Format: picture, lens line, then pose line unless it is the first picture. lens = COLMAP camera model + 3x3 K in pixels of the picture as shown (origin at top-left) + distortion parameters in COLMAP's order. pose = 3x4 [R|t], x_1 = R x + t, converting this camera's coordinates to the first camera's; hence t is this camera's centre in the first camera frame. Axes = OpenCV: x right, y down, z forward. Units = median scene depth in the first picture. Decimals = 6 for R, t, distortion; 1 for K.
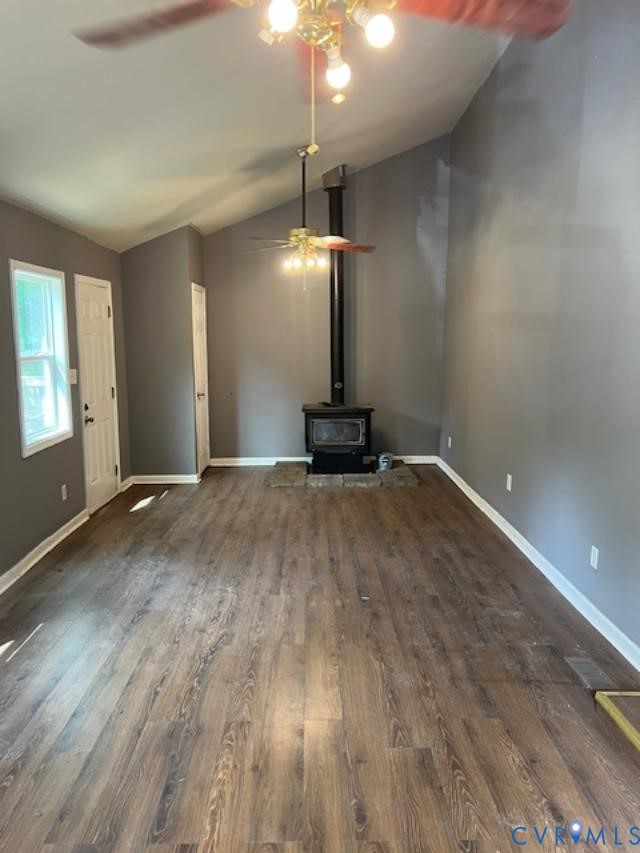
lens RADIAL K [[635.5, 0, 319.1], [0, 635.5, 428.6], [0, 0, 1]] dist [0.030739, -0.017834]
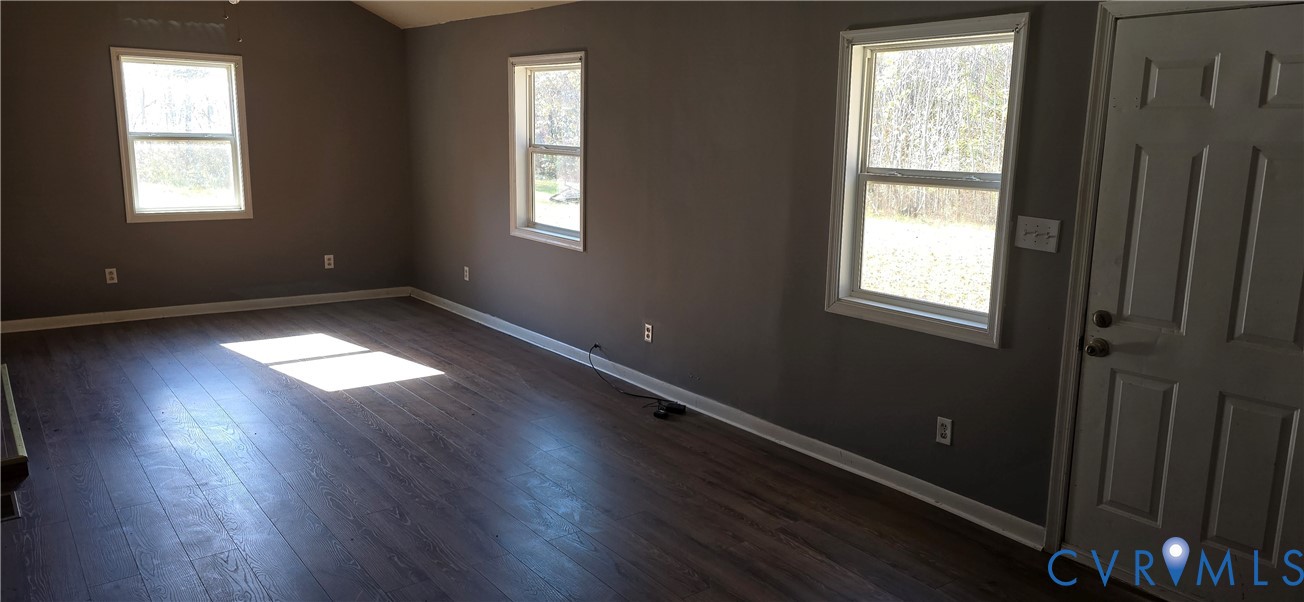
lens RADIAL K [[865.4, 0, 662.0], [0, 865.4, 293.8], [0, 0, 1]] dist [0.019668, -0.018464]
pose [[-0.792086, 0.090830, -0.603613, 0.226829], [-0.117749, 0.947558, 0.297102, -0.199852], [0.598944, 0.306405, -0.739852, 1.346133]]
